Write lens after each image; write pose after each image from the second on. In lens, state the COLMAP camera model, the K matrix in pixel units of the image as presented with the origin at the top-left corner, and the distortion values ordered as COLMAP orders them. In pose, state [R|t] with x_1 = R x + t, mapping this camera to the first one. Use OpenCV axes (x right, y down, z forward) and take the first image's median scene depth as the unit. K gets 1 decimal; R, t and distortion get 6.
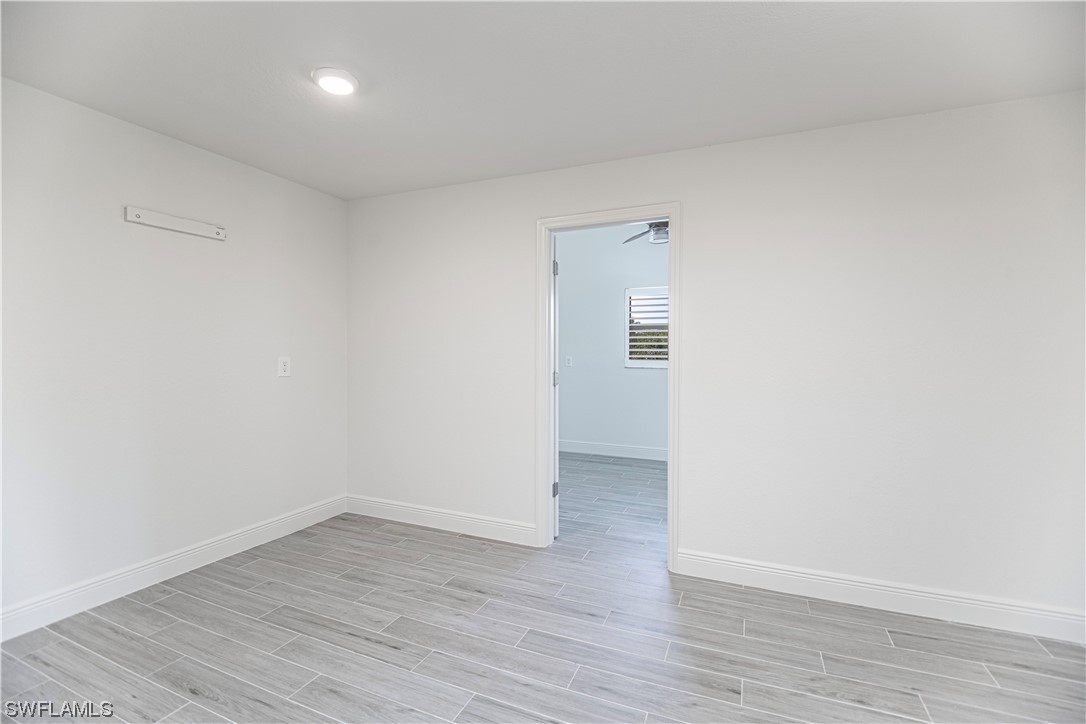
lens RADIAL K [[469.3, 0, 548.1], [0, 469.3, 361.2], [0, 0, 1]] dist [0.000891, 0.000019]
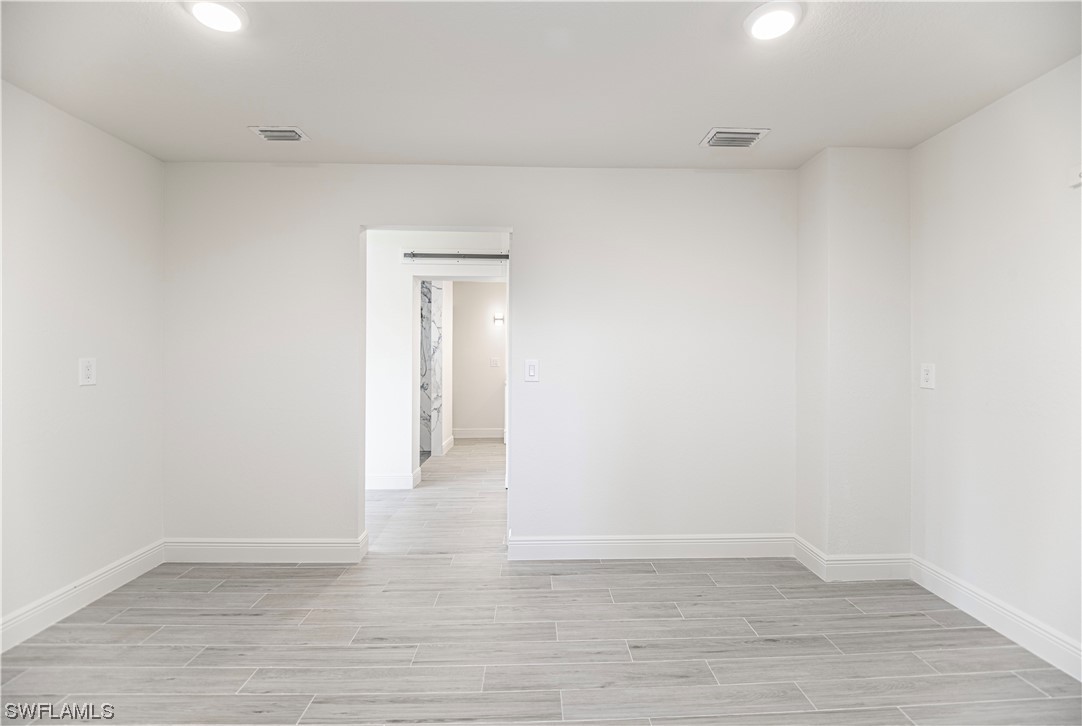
lens RADIAL K [[467.6, 0, 544.3], [0, 467.6, 358.6], [0, 0, 1]] dist [0.000891, 0.000019]
pose [[-0.907025, -0.000035, -0.421077, 0.266000], [-0.007284, 0.999852, 0.015608, -0.026876], [0.421014, 0.017224, -0.906891, 1.778765]]
